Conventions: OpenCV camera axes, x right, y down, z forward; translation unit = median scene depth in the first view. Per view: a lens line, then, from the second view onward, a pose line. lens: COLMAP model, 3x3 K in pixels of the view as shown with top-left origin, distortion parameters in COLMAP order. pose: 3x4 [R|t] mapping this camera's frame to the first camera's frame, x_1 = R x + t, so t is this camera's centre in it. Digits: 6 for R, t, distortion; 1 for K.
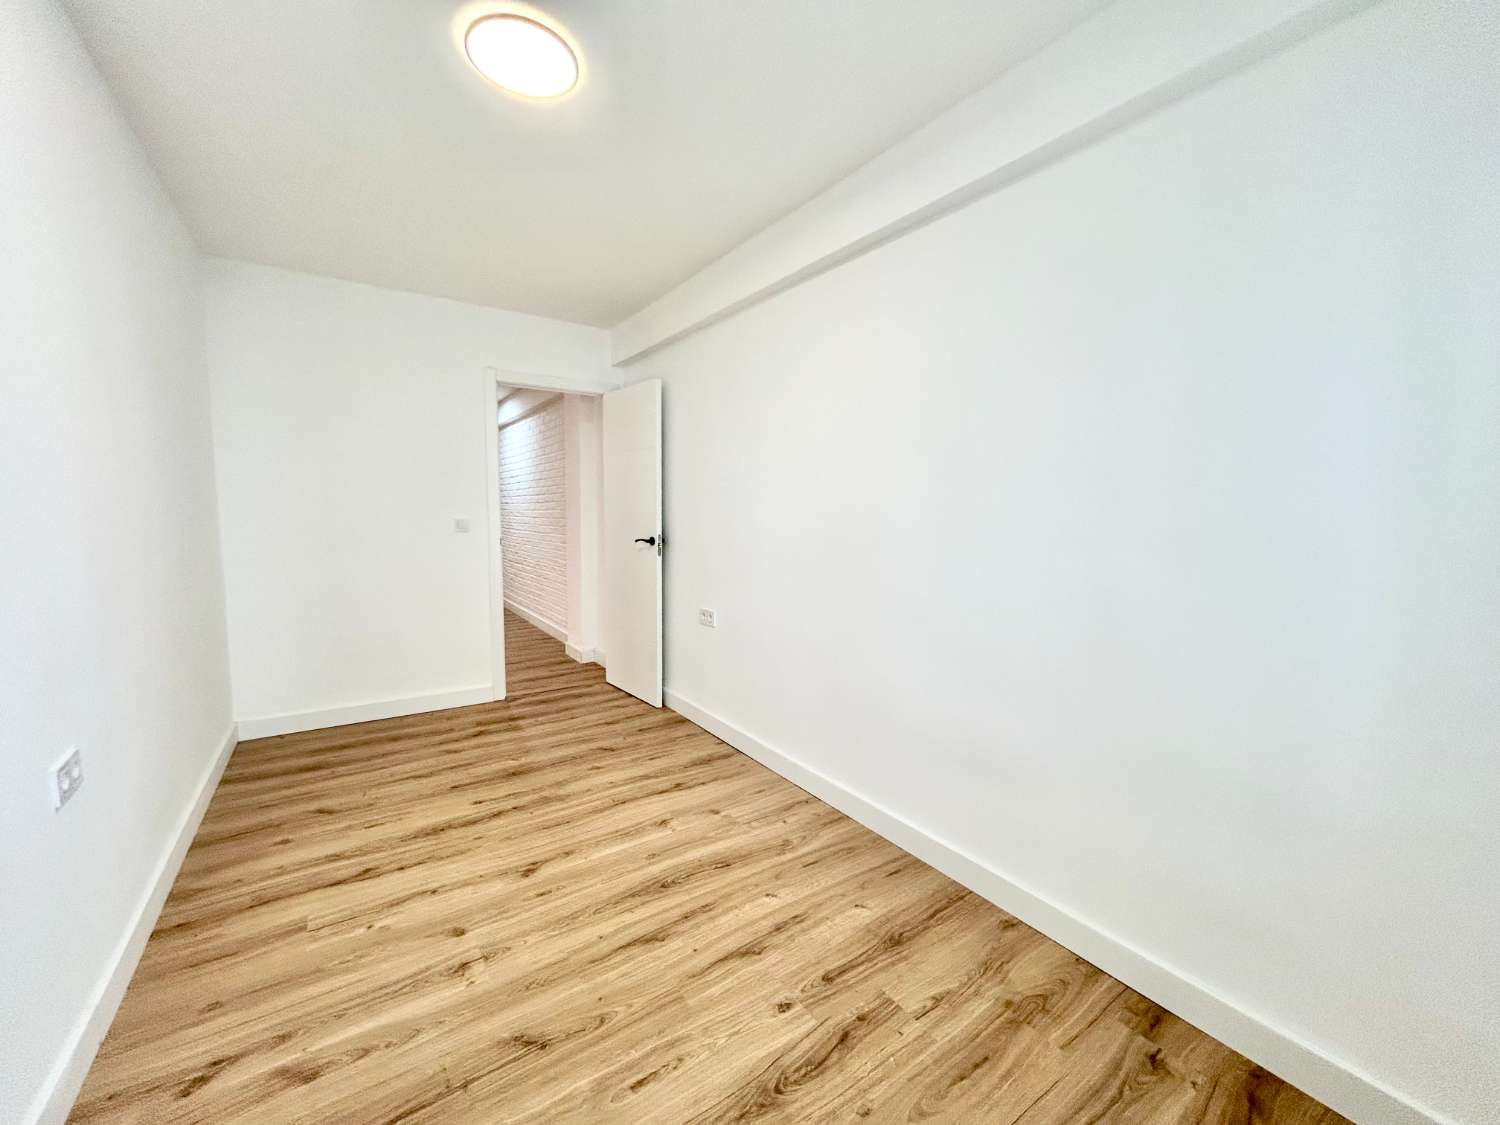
lens RADIAL K [[604.3, 0, 749.0], [0, 604.3, 560.7], [0, 0, 1]] dist [-0.001454, 0.001178]
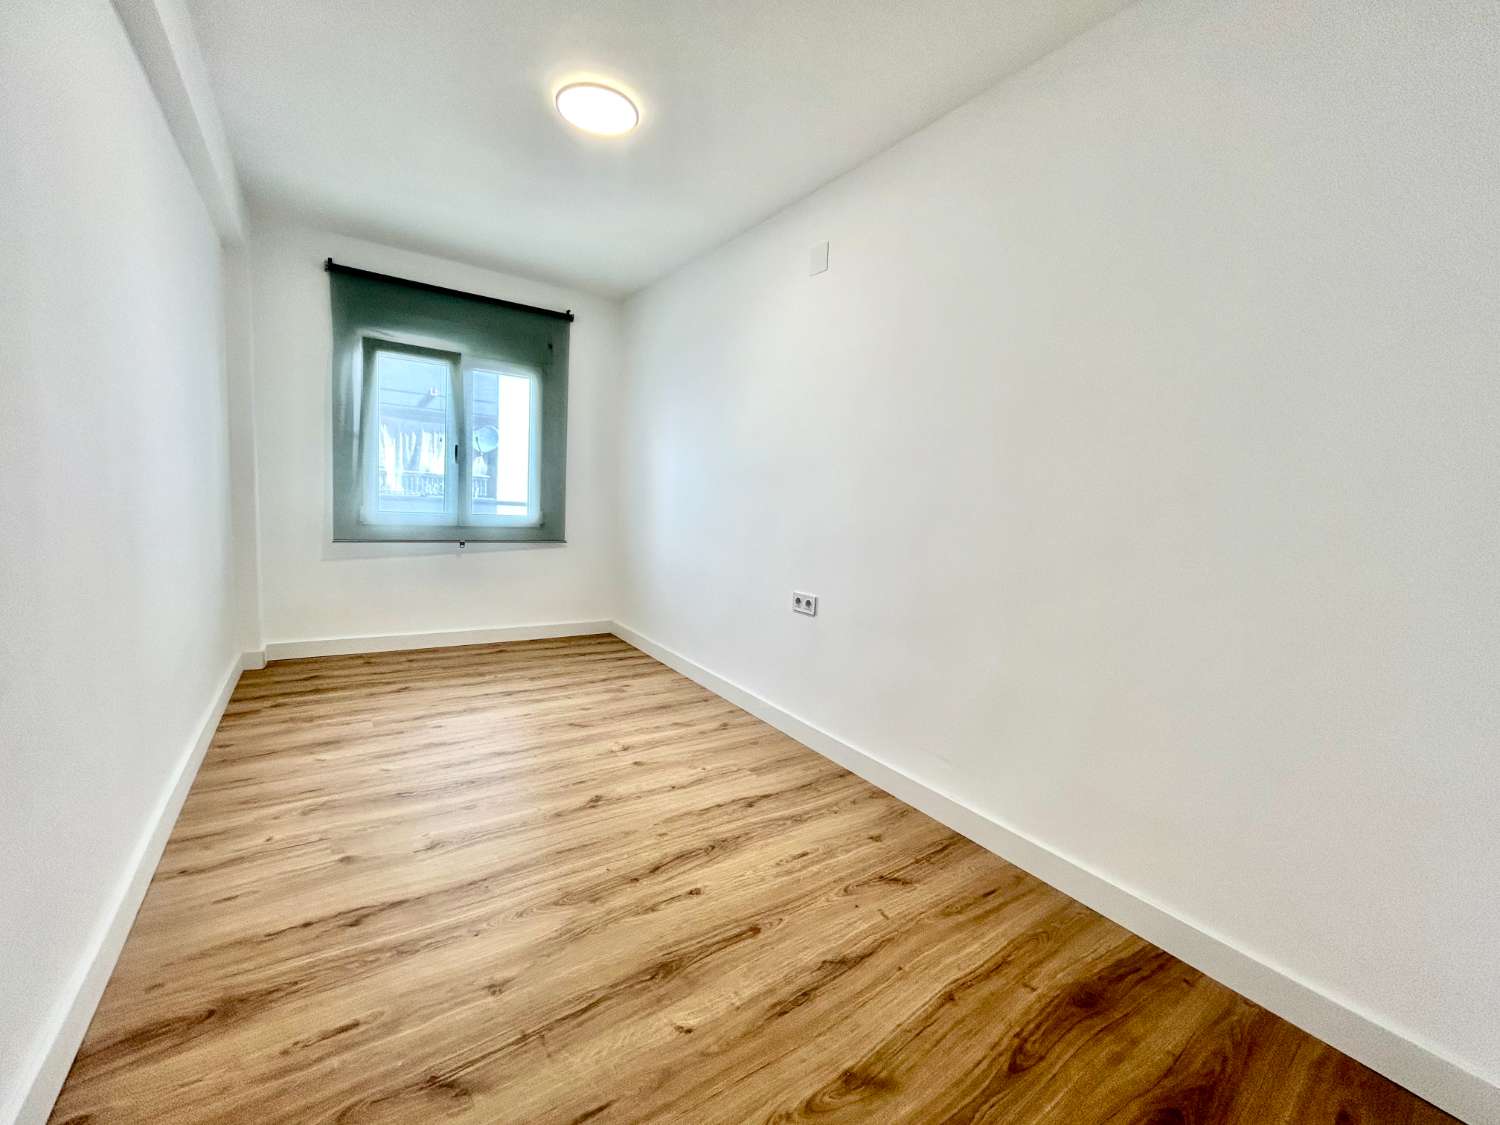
lens RADIAL K [[604.3, 0, 749.0], [0, 604.3, 560.7], [0, 0, 1]] dist [-0.001454, 0.001178]
pose [[-0.997872, -0.062878, -0.017252, -0.552425], [-0.064989, 0.980531, 0.185299, -0.094363], [0.005265, 0.186026, -0.982531, 1.845307]]
